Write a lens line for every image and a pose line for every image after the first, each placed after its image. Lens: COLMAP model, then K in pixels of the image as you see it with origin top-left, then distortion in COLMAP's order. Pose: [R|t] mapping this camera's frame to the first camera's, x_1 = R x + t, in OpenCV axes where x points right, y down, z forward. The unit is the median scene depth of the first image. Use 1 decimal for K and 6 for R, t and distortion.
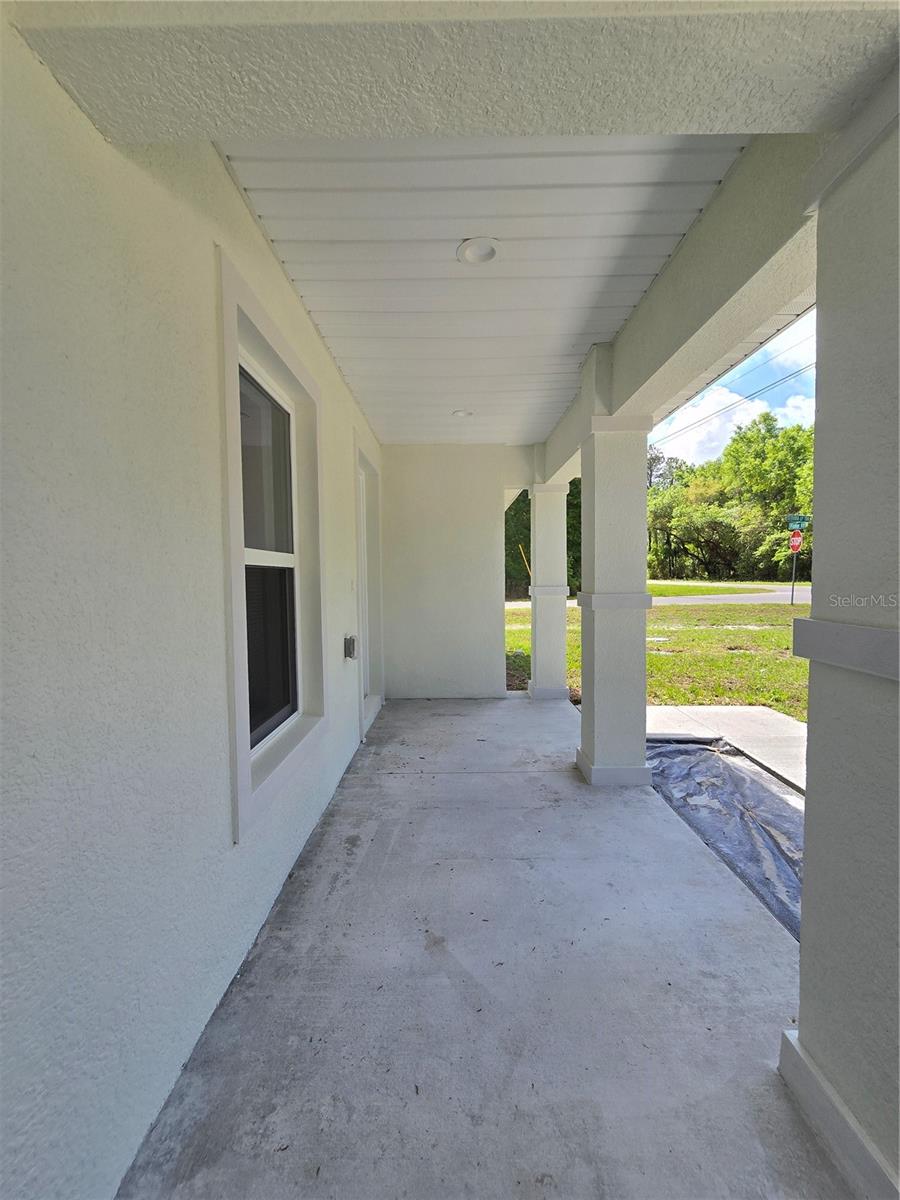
lens RADIAL K [[491.2, 0, 457.3], [0, 491.2, 600.0], [0, 0, 1]] dist [-0.009036, 0.001649]
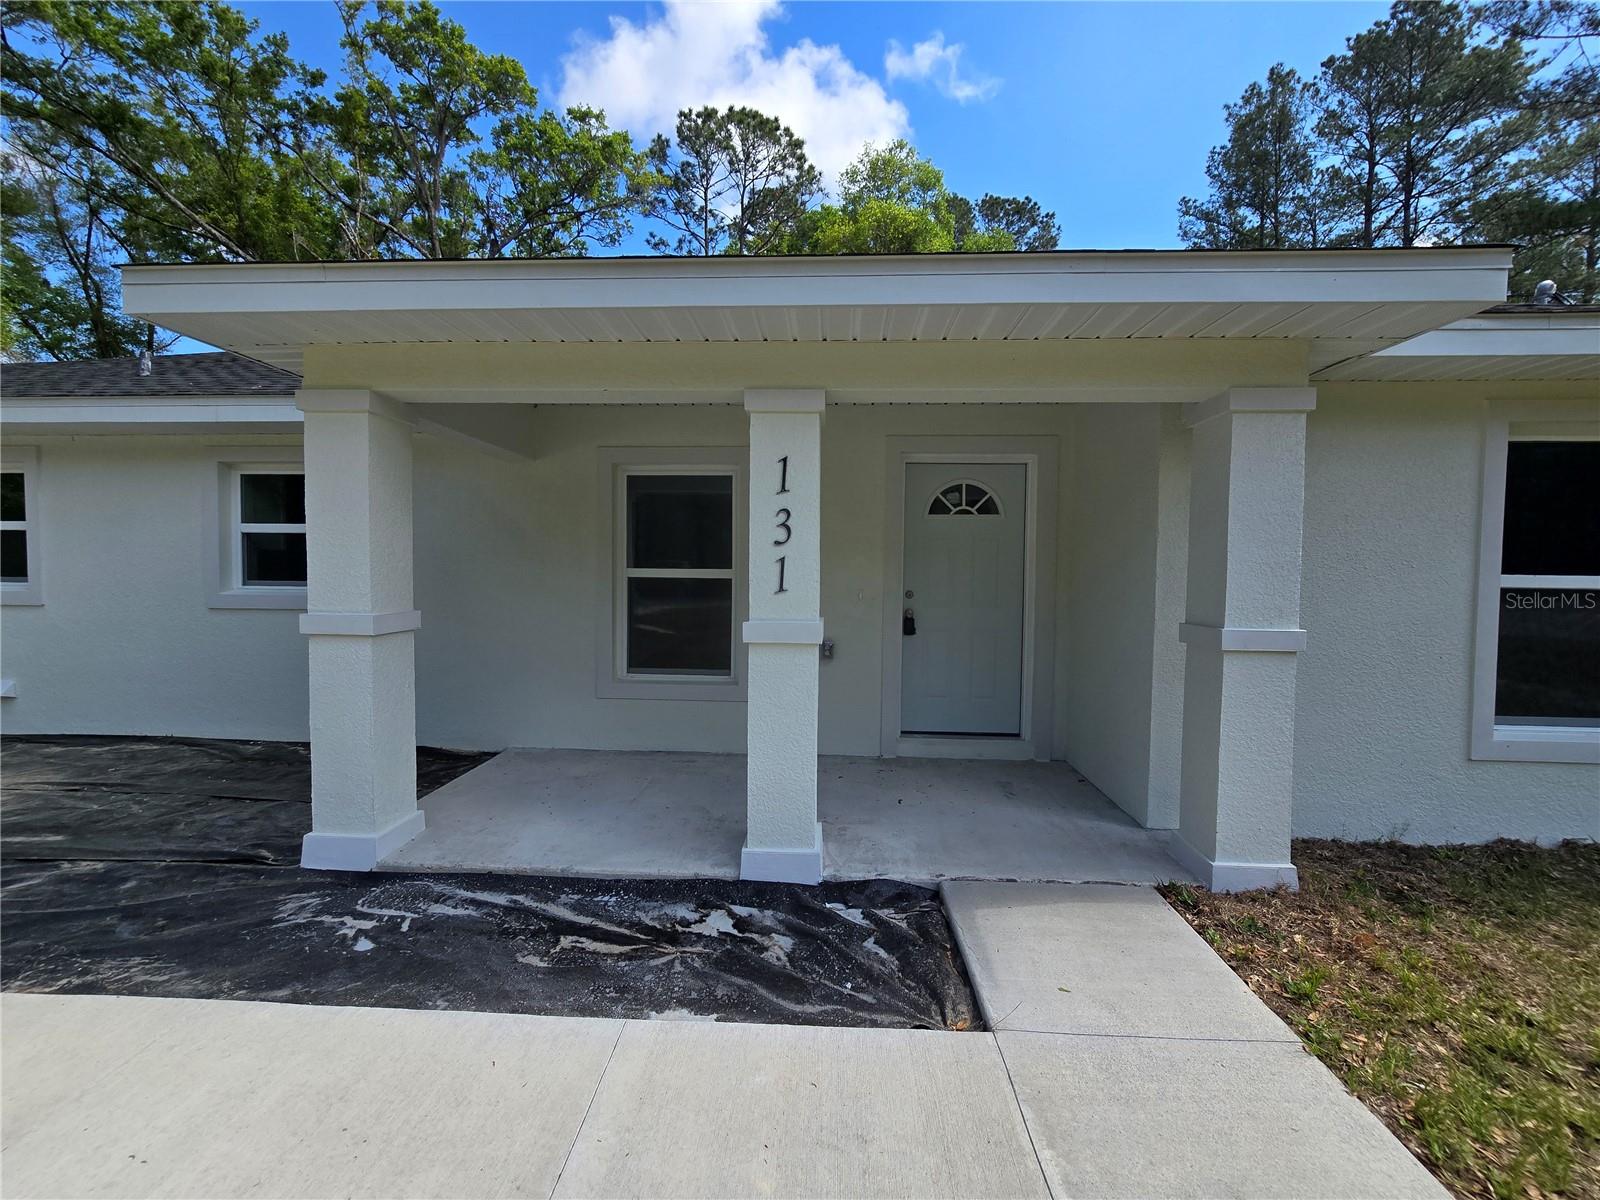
lens RADIAL K [[654.9, 0, 801.2], [0, 654.9, 595.9], [0, 0, 1]] dist [-0.009036, 0.001649]
pose [[-0.055237, 0.050769, -0.997182, 1.501125], [-0.059651, 0.996755, 0.054051, -0.122077], [0.996690, 0.062468, -0.052029, 1.218331]]
